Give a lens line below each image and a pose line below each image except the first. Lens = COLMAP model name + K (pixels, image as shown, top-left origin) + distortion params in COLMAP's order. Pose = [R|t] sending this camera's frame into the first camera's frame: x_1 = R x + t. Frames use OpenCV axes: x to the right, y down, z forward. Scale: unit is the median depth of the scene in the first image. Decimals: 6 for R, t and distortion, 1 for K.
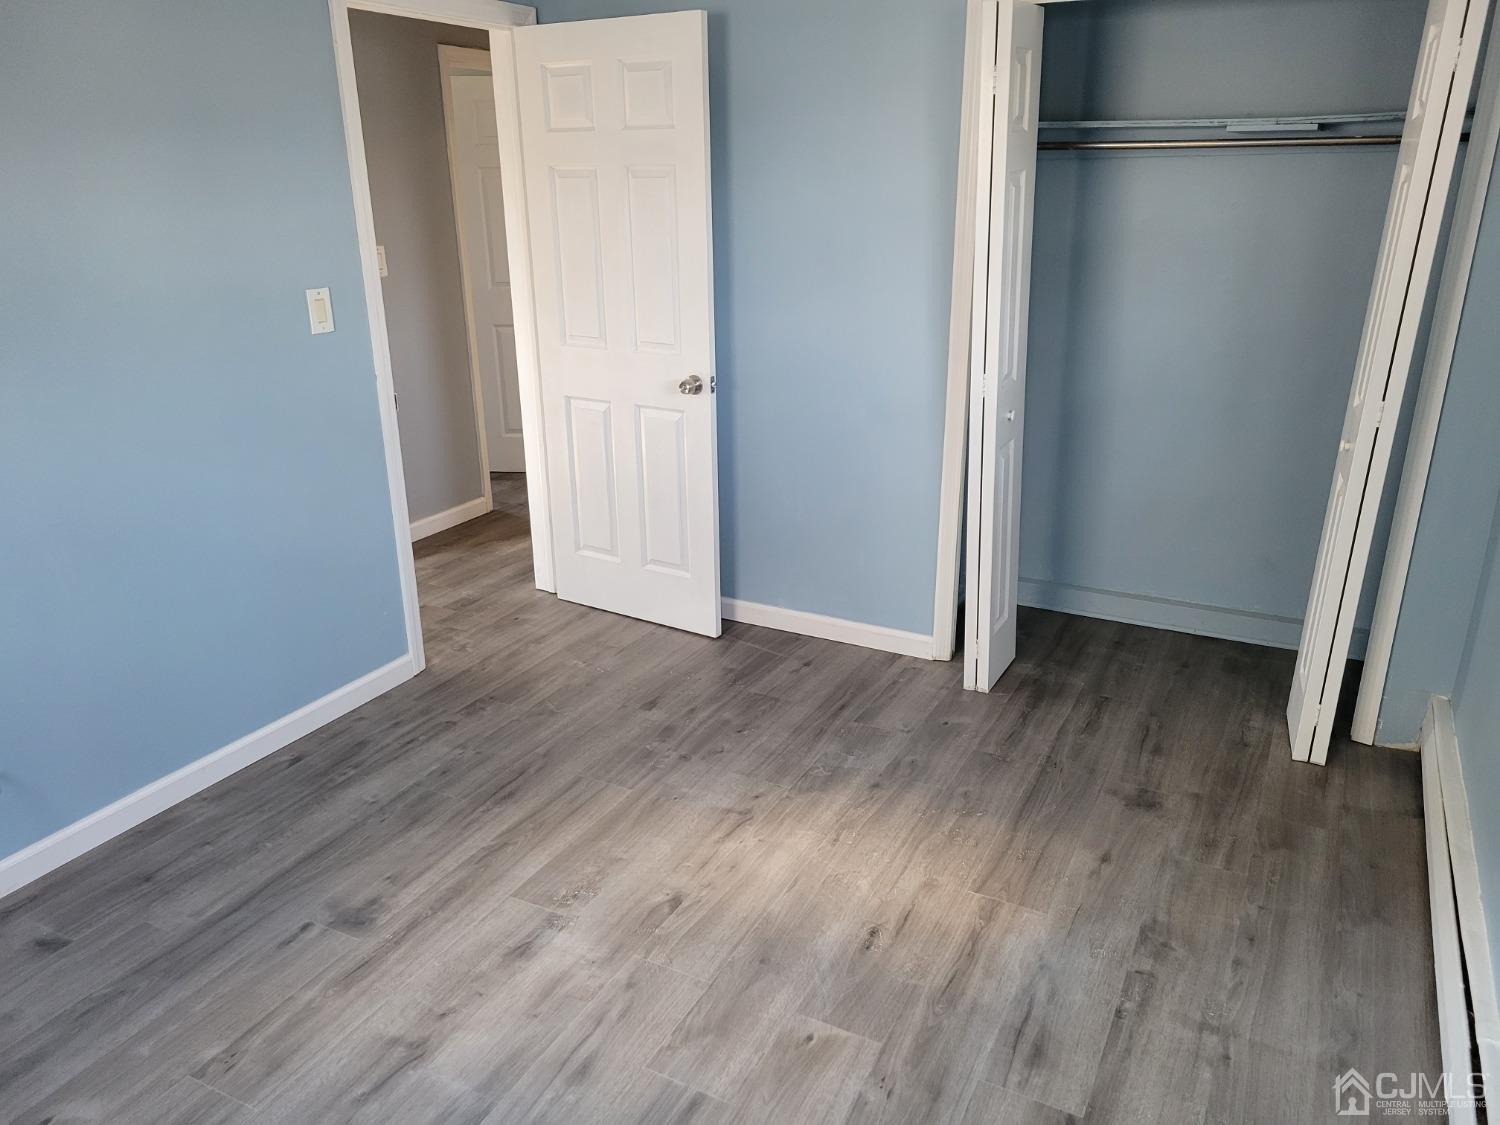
lens RADIAL K [[1132.3, 0, 754.2], [0, 1132.3, 567.5], [0, 0, 1]] dist [0.073464, -0.043878]
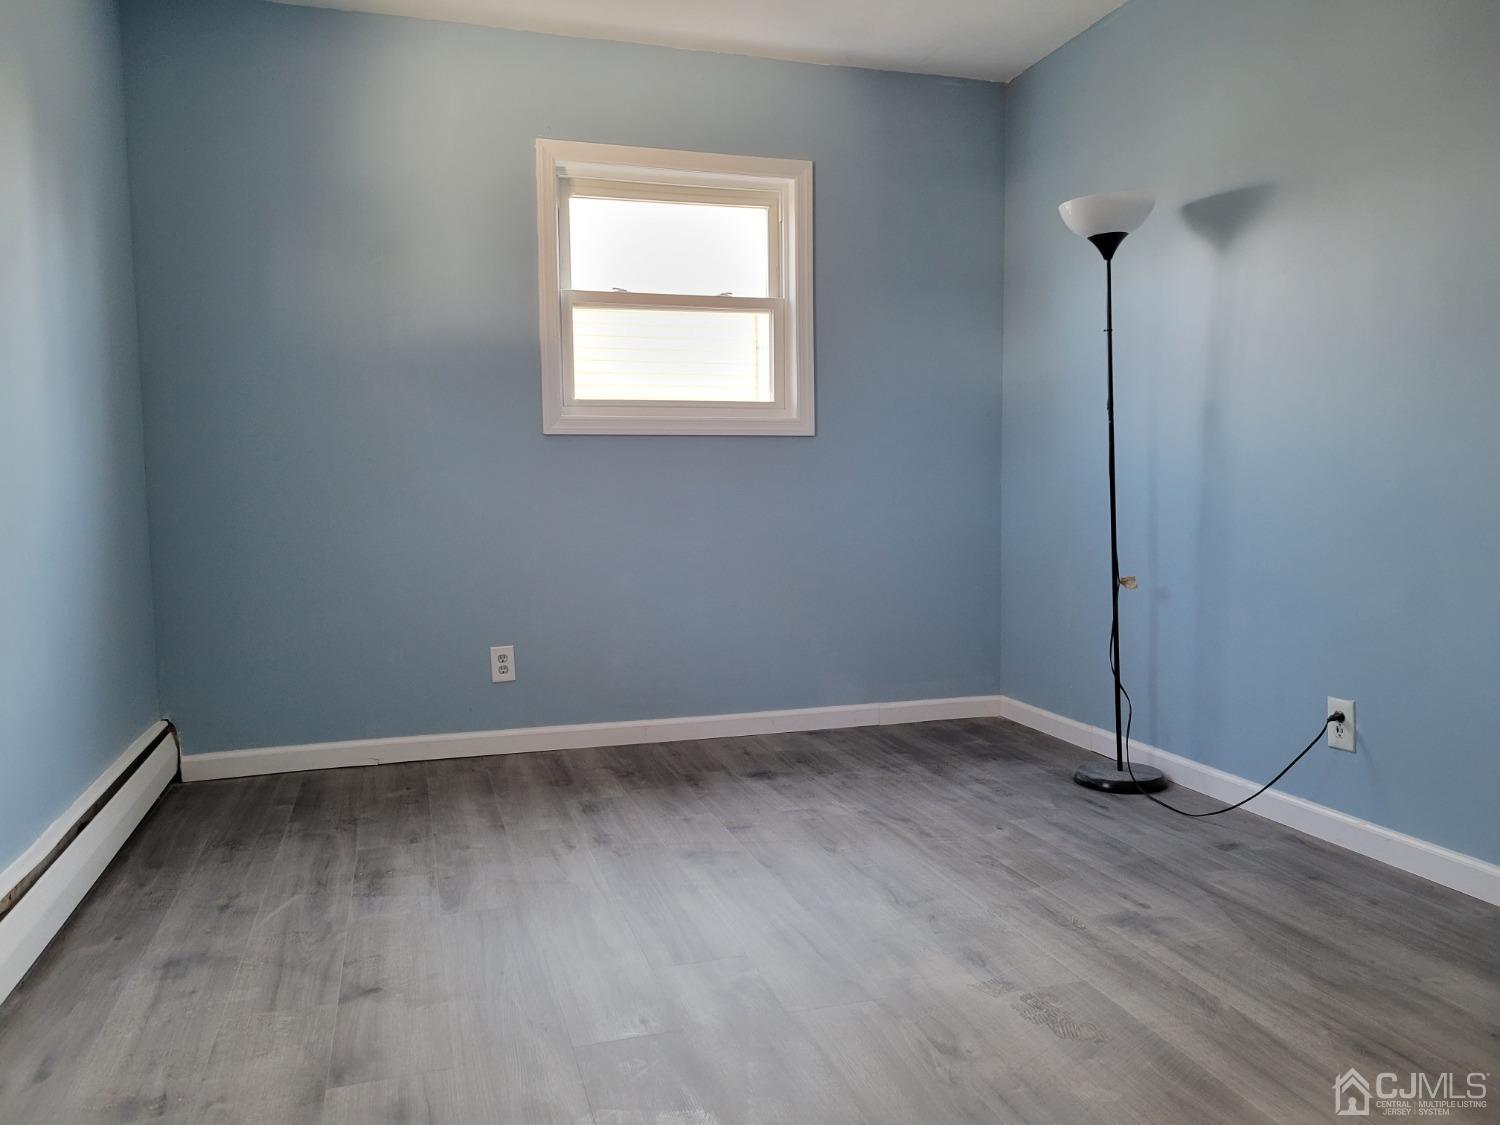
lens RADIAL K [[1132.3, 0, 754.2], [0, 1132.3, 567.5], [0, 0, 1]] dist [0.073464, -0.043878]
pose [[-0.714232, 0.067799, -0.696617, 0.502973], [-0.218116, 0.924172, 0.313577, -0.185993], [0.665055, 0.375911, -0.645285, 1.288803]]
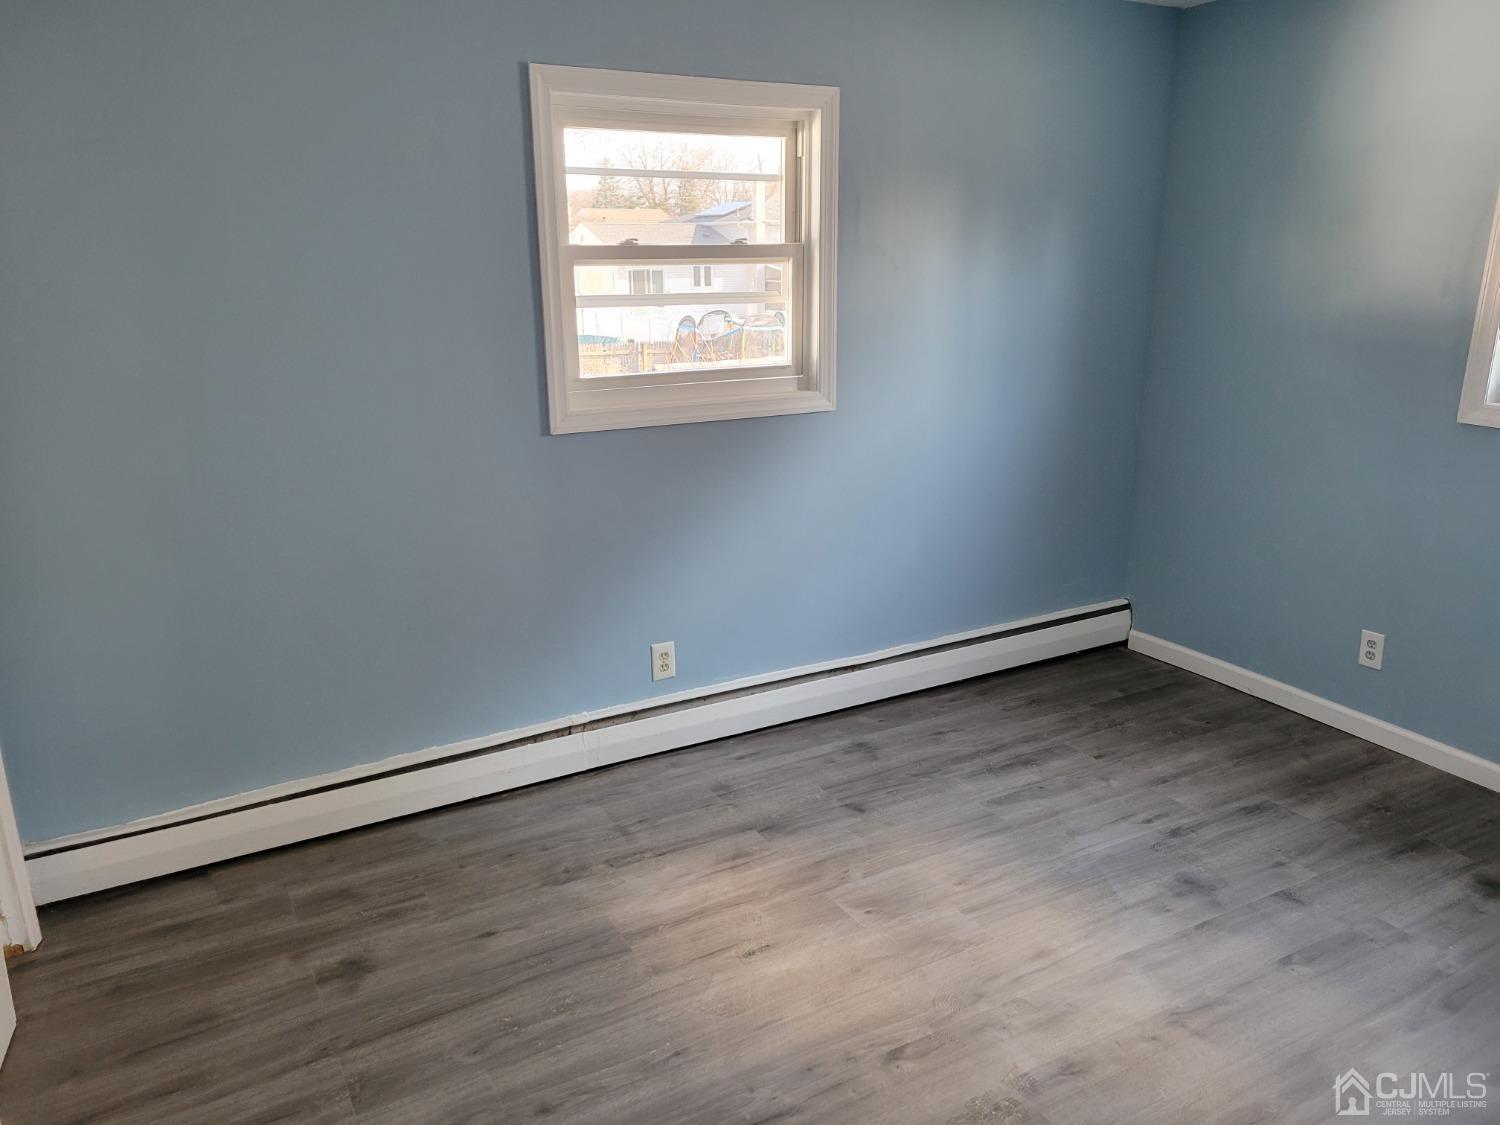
lens RADIAL K [[1132.3, 0, 754.2], [0, 1132.3, 567.5], [0, 0, 1]] dist [0.073464, -0.043878]
pose [[-0.837051, -0.146106, 0.527257, -0.409538], [0.189091, 0.827048, 0.529373, -0.548653], [-0.513411, 0.542811, -0.664654, 1.480902]]
